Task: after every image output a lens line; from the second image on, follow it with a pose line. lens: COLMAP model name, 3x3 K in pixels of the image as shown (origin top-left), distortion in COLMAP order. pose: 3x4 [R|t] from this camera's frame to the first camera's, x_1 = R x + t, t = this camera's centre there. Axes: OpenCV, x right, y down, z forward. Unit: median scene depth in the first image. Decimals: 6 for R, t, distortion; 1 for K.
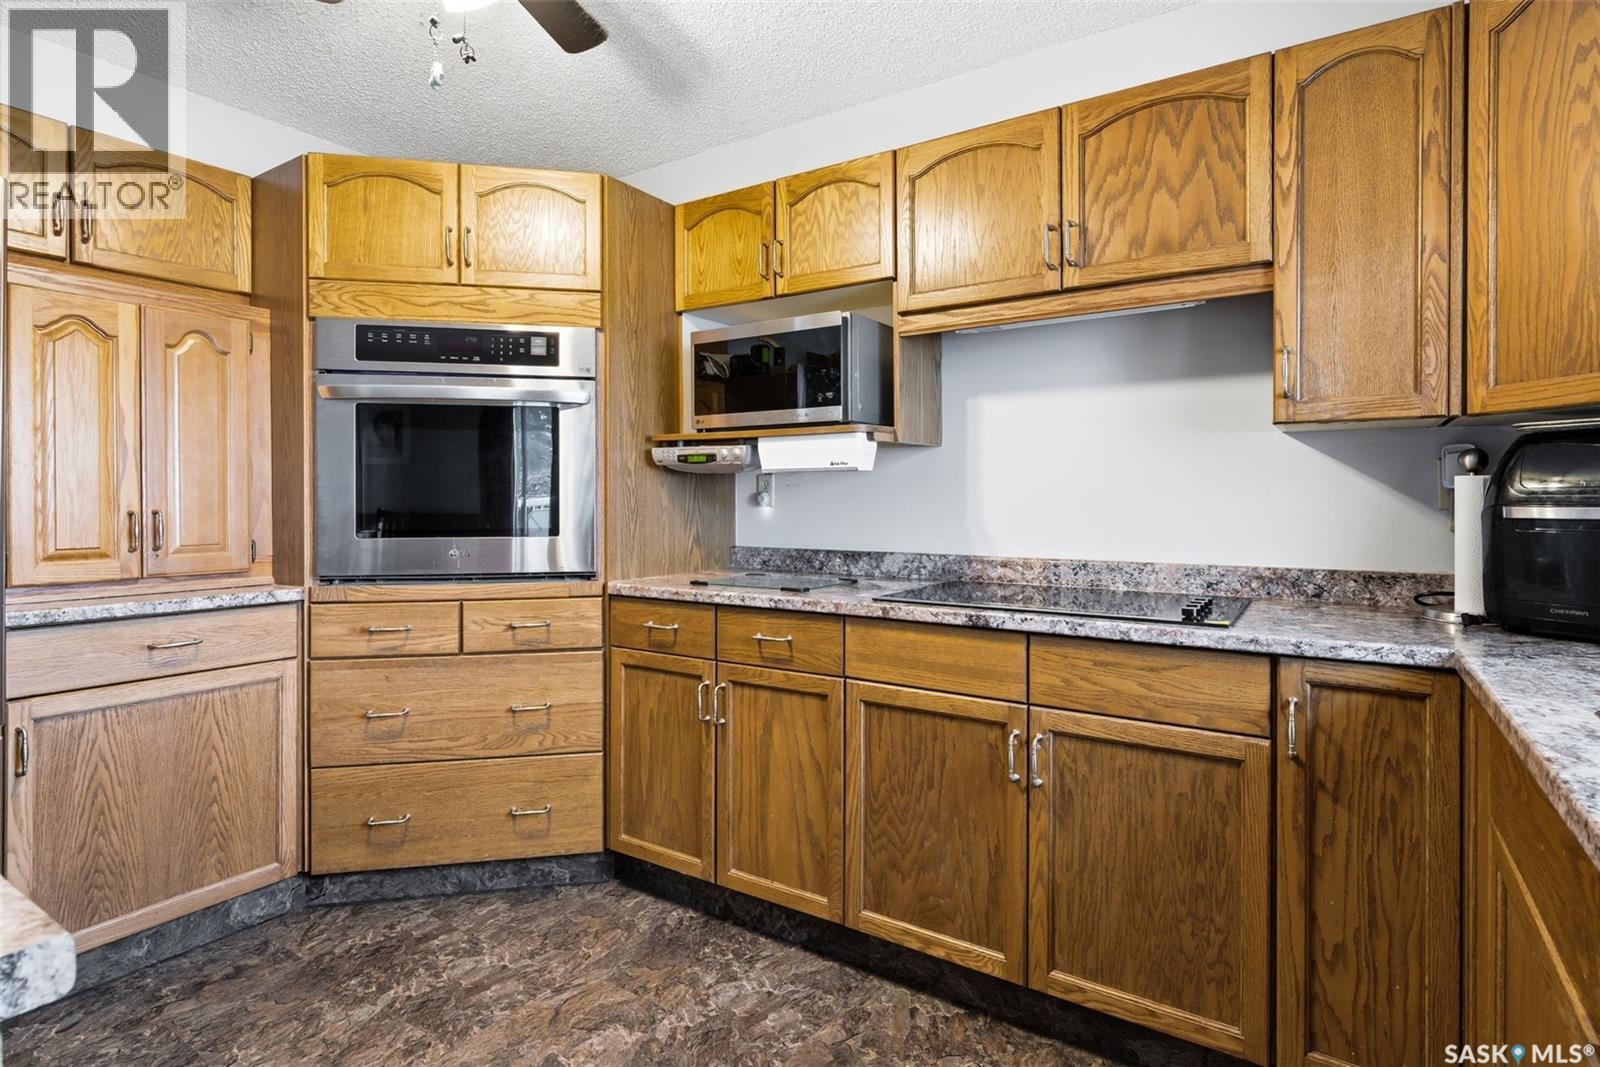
lens RADIAL K [[804.9, 0, 797.8], [0, 804.9, 503.3], [0, 0, 1]] dist [-0.000032, 0.000198]
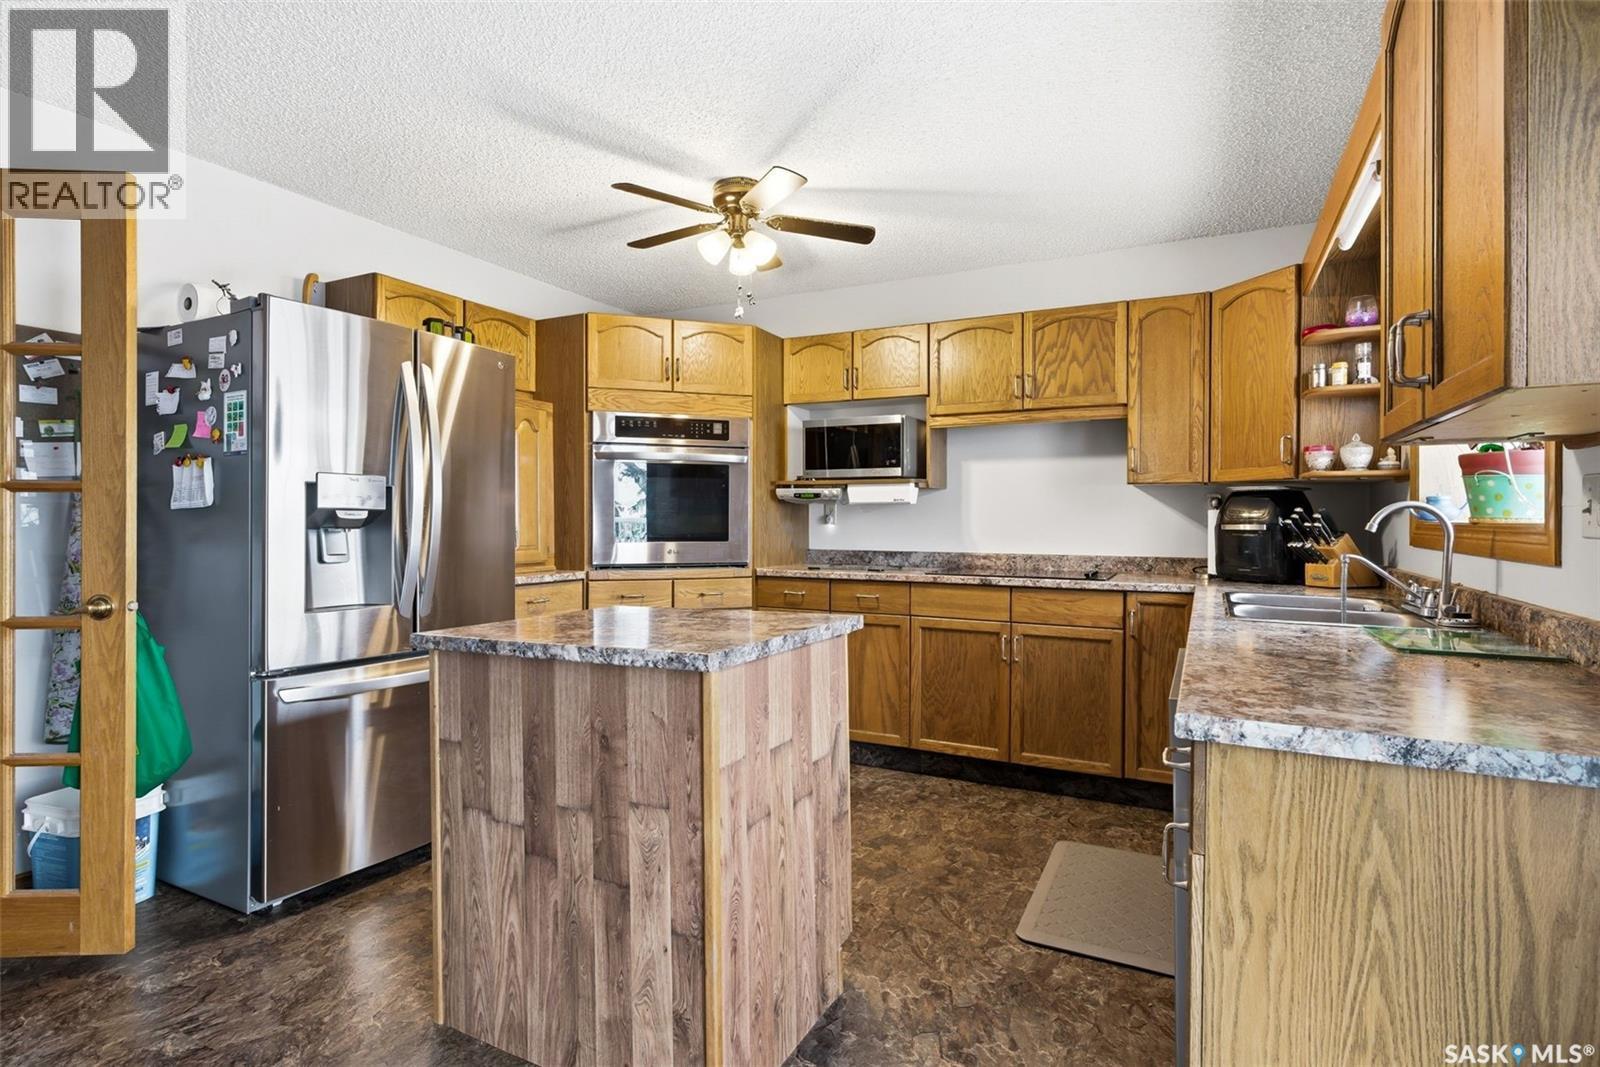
lens RADIAL K [[784.2, 0, 794.3], [0, 784.2, 527.4], [0, 0, 1]] dist [0.001005, 0.000106]
pose [[0.994023, 0.002115, 0.109150, -0.424851], [-0.002820, 0.999976, 0.006300, 0.001180], [-0.109134, -0.006571, 0.994005, -0.809378]]
